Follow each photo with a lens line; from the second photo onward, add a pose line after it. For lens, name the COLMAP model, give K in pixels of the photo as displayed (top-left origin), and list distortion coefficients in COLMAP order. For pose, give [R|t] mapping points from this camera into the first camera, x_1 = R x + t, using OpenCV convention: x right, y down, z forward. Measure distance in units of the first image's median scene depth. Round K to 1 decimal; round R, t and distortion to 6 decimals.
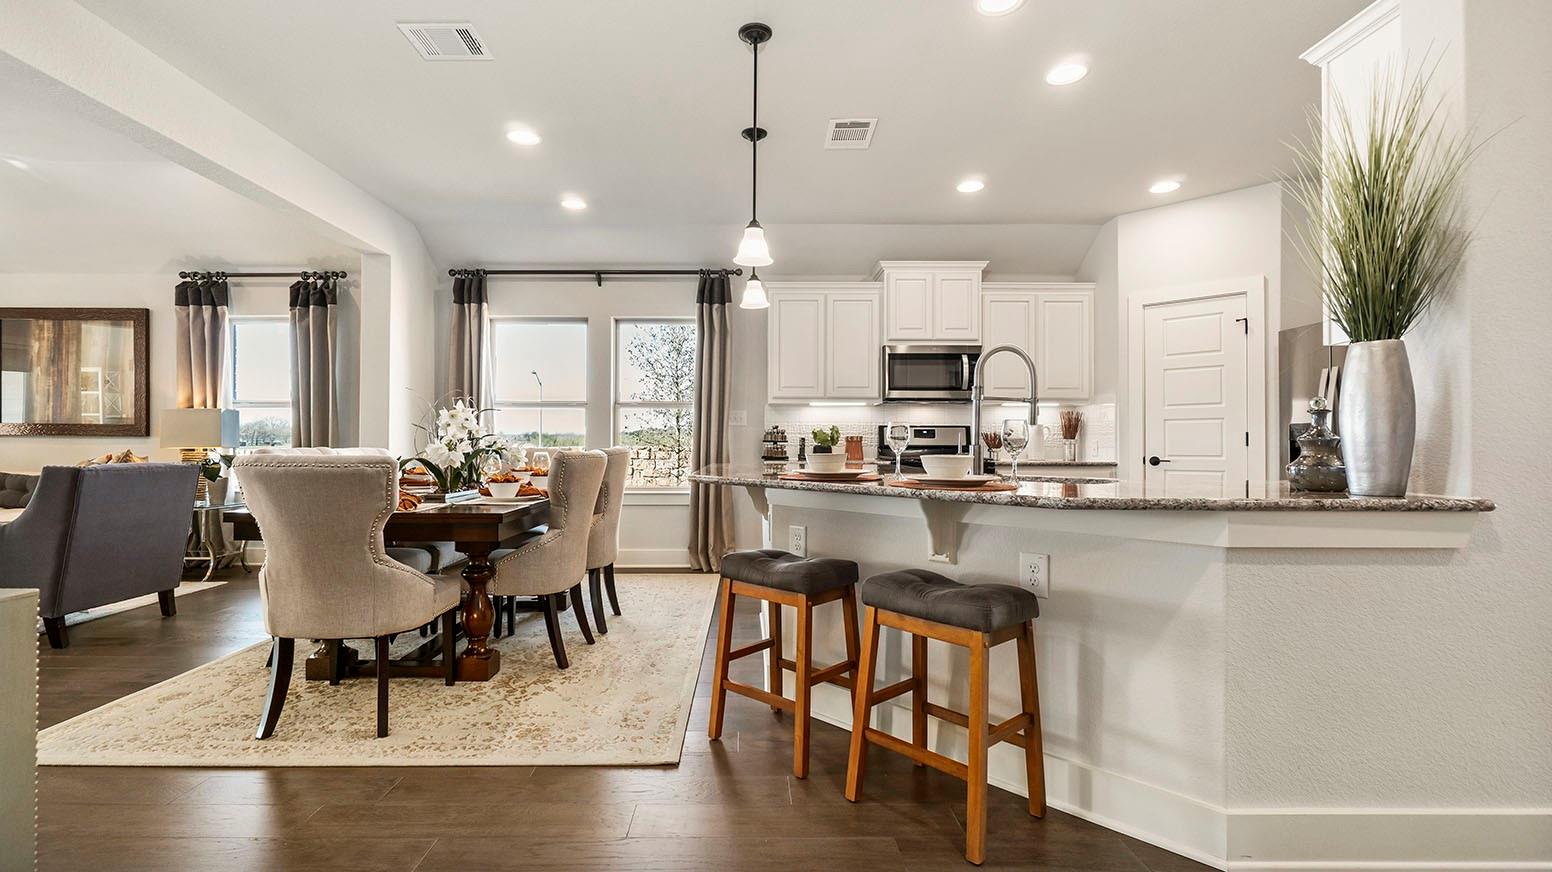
lens RADIAL K [[683.3, 0, 759.2], [0, 683.3, 443.6], [0, 0, 1]] dist [-0.001961, -0.000502]
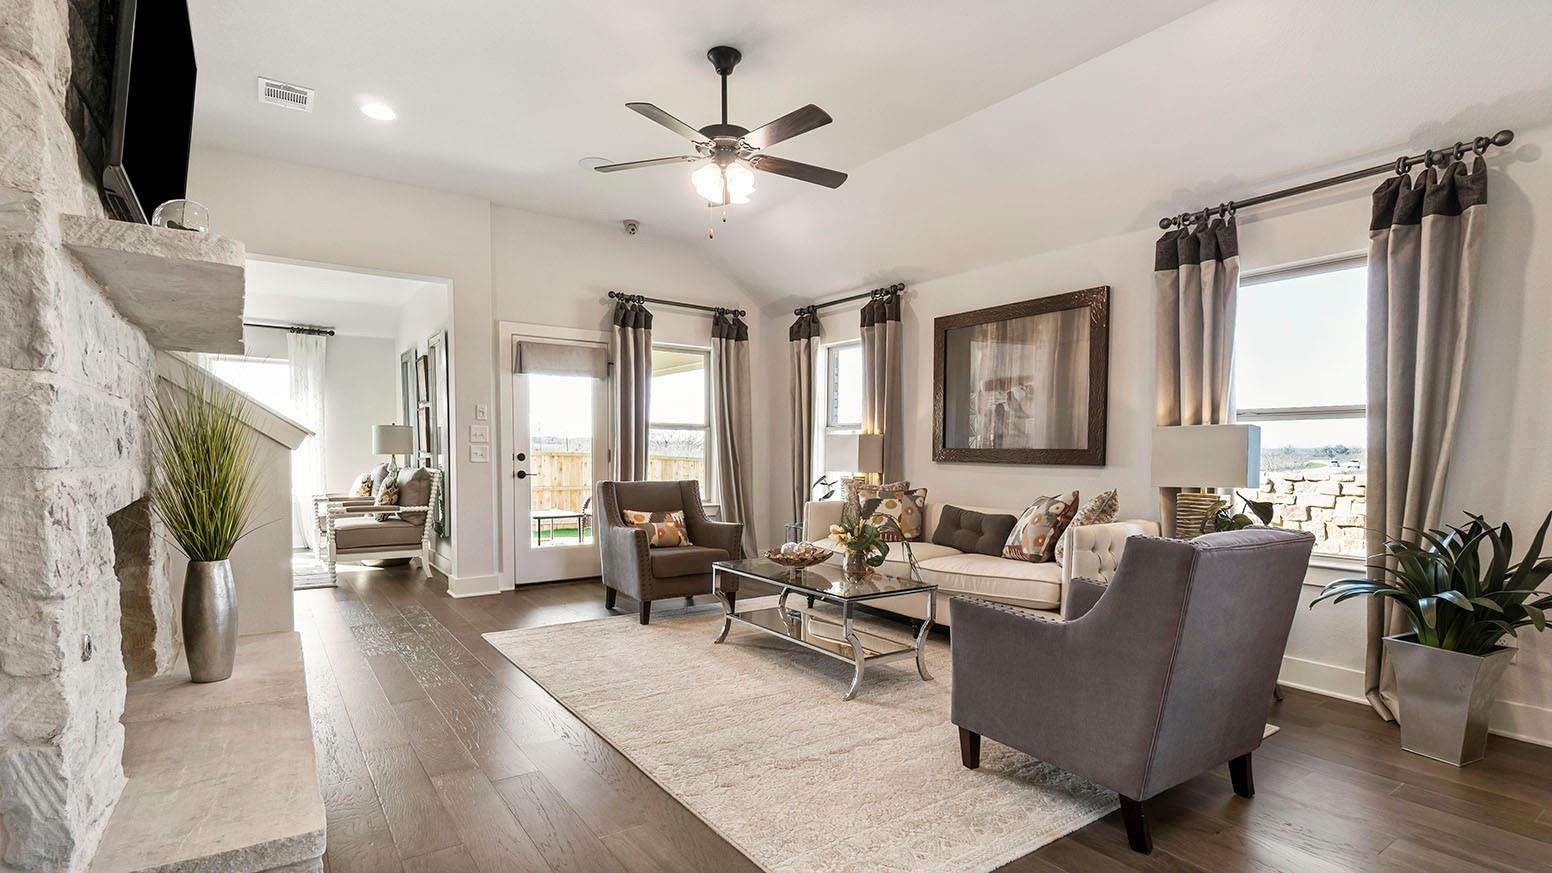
lens RADIAL K [[731.6, 0, 772.0], [0, 731.6, 487.8], [0, 0, 1]] dist [-0.000094, -0.000486]
pose [[0.579507, 0.040288, -0.813971, -0.493372], [-0.006843, 0.998983, 0.044574, -0.020630], [0.814938, -0.020261, 0.579193, 0.281511]]
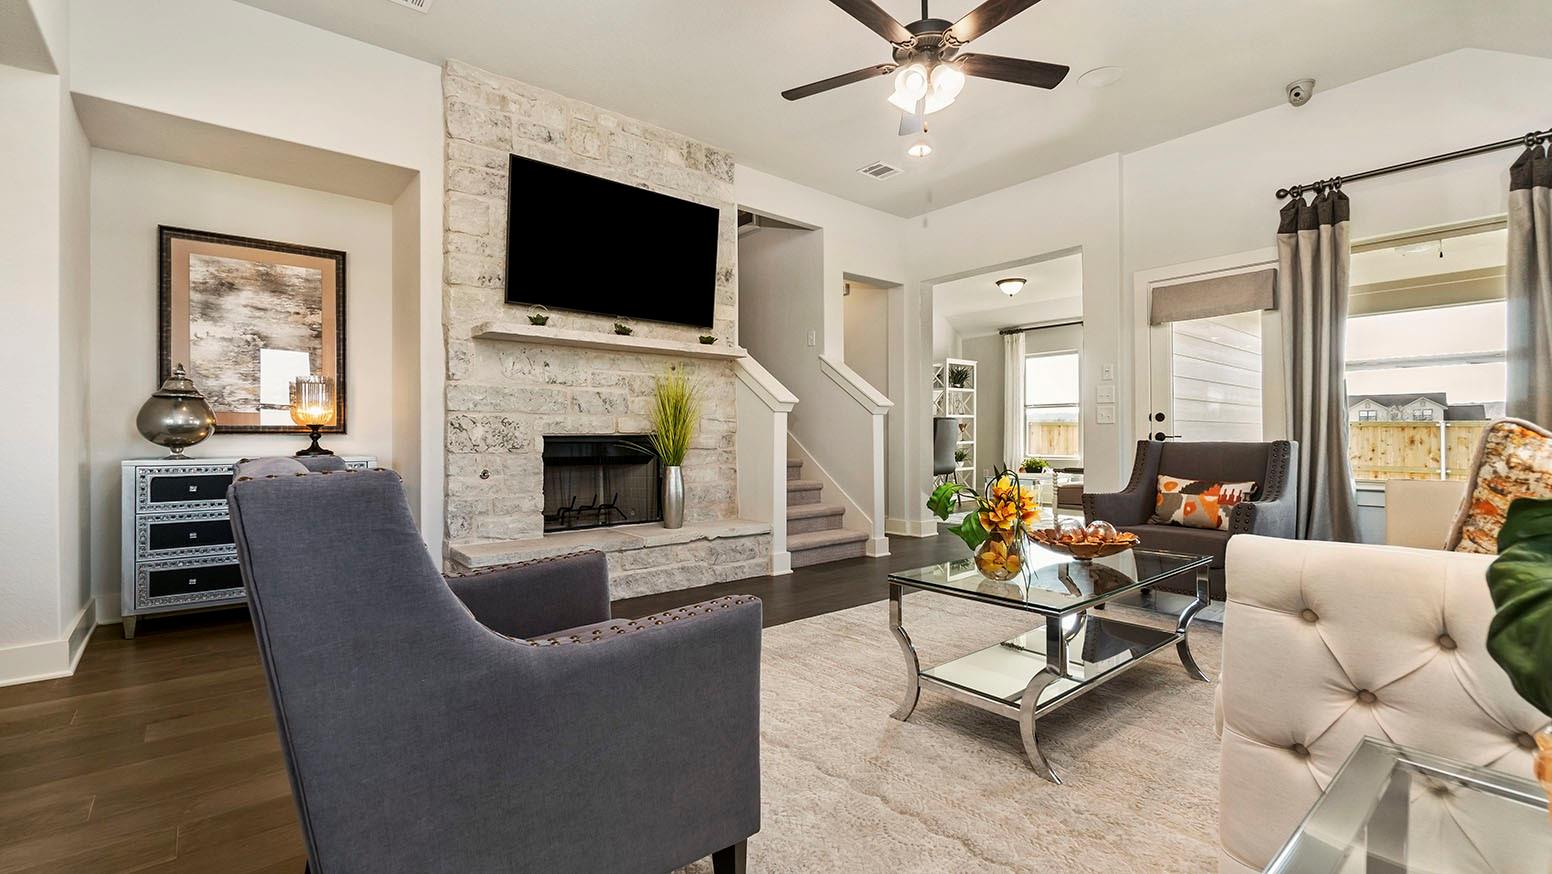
lens RADIAL K [[683.3, 0, 761.2], [0, 683.3, 436.3], [0, 0, 1]] dist [-0.001961, -0.000502]
pose [[-0.759982, -0.003522, -0.649935, -0.607705], [0.001065, 0.999977, -0.006665, 0.016276], [0.649944, -0.005757, -0.759961, 0.956246]]
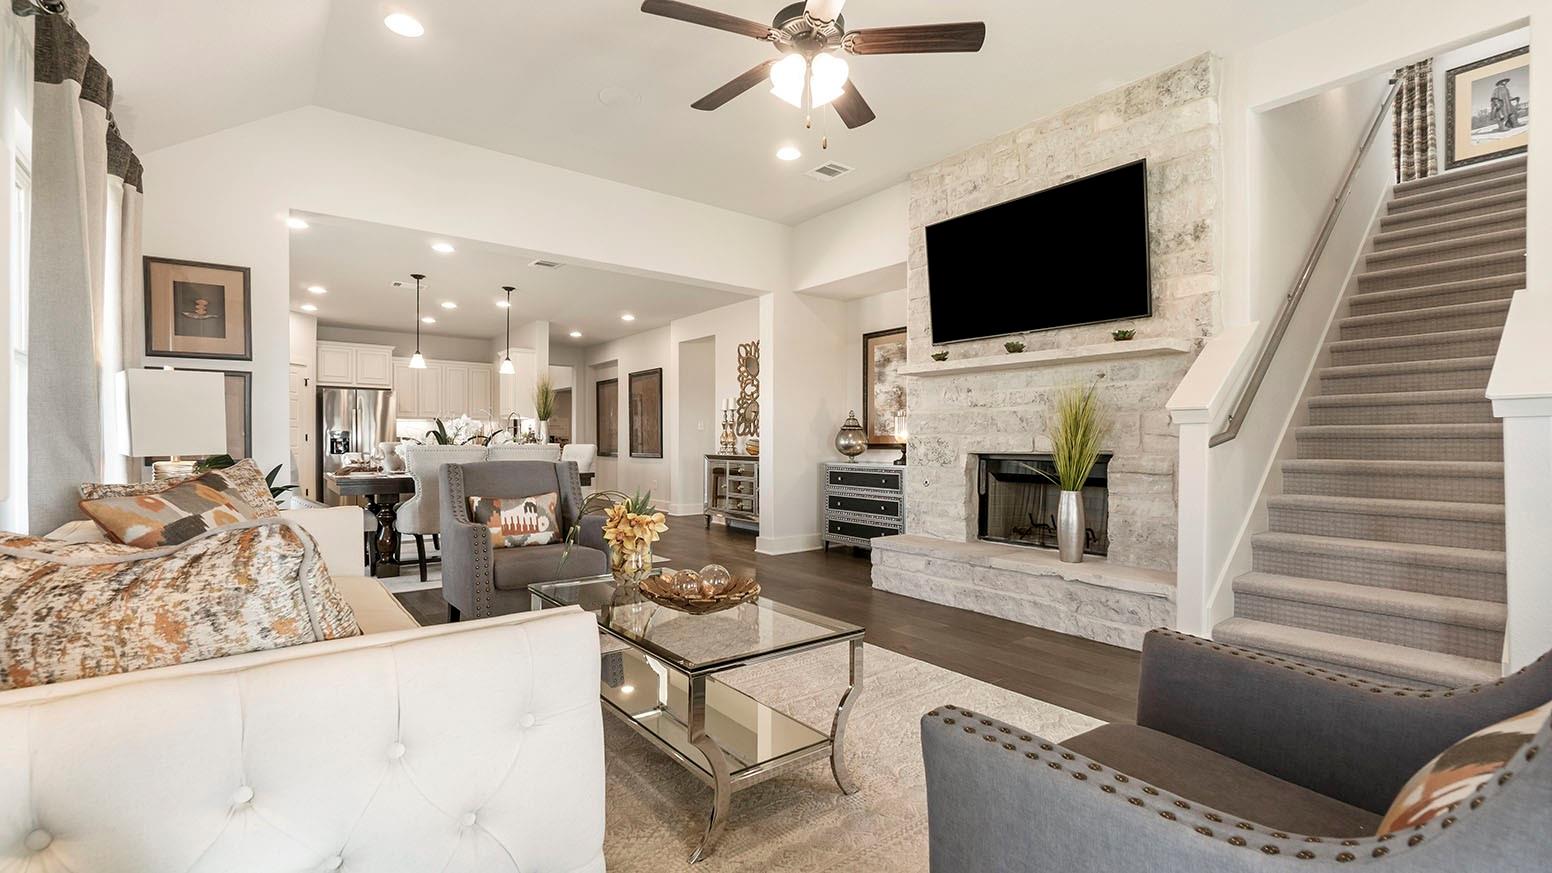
lens RADIAL K [[683.3, 0, 765.5], [0, 683.3, 445.9], [0, 0, 1]] dist [-0.001961, -0.000502]
pose [[-0.611825, -0.010566, 0.790922, -1.437950], [-0.006538, 0.999944, 0.008301, -0.004160], [-0.790966, -0.000092, -0.611860, 0.954137]]
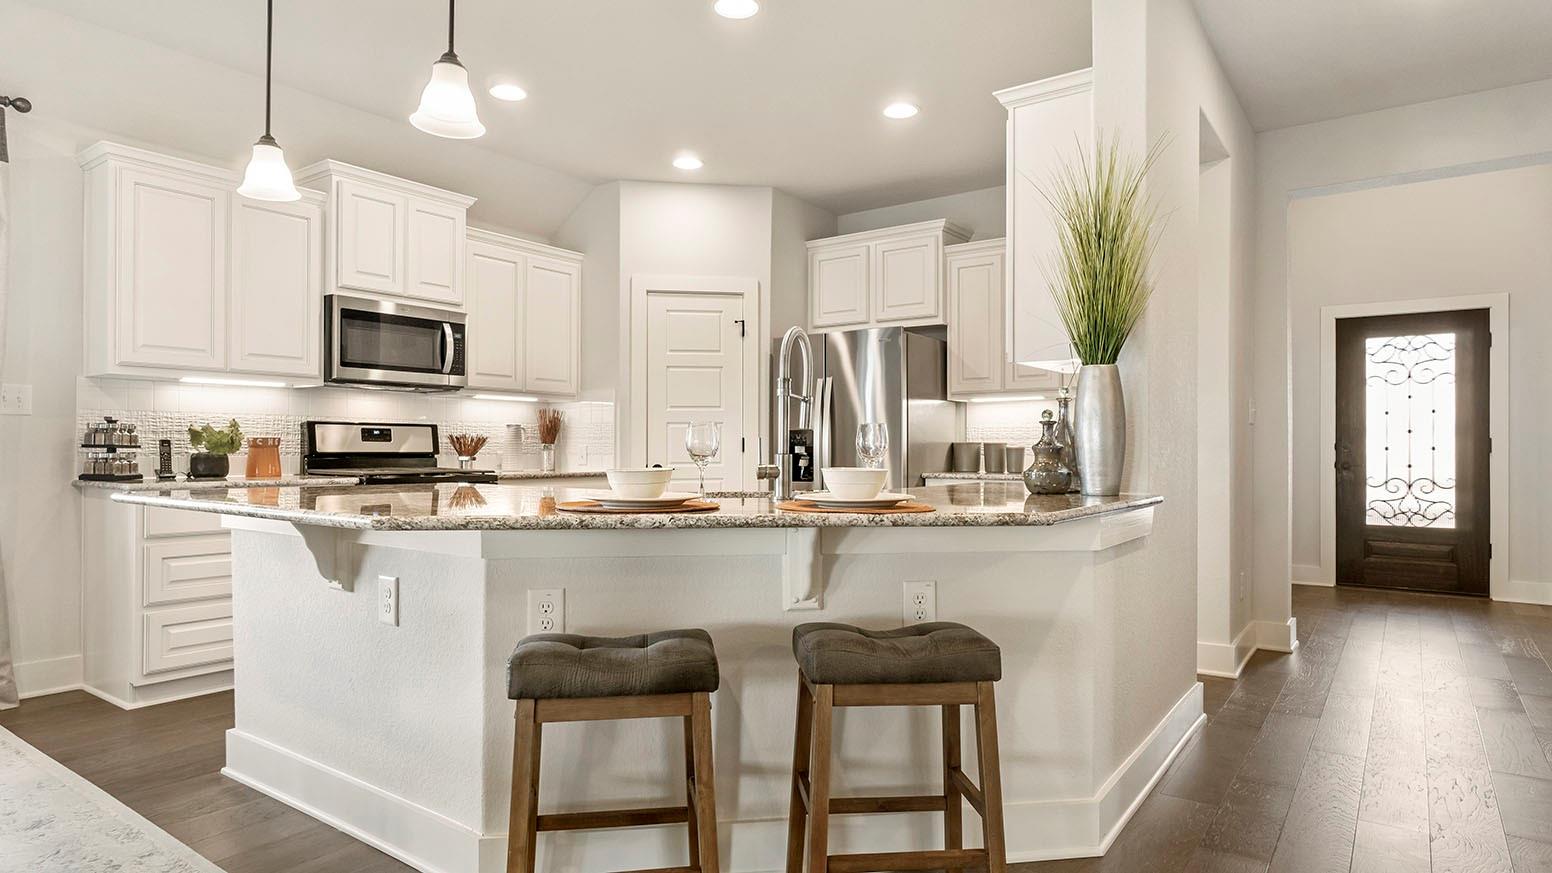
lens RADIAL K [[880.9, 0, 769.8], [0, 880.9, 442.0], [0, 0, 1]] dist [0.002712, -0.000927]
pose [[0.595131, 0.006435, 0.803603, -0.220160], [-0.000579, 0.999971, -0.007579, -0.001634], [-0.803628, 0.004046, 0.595118, 0.185827]]
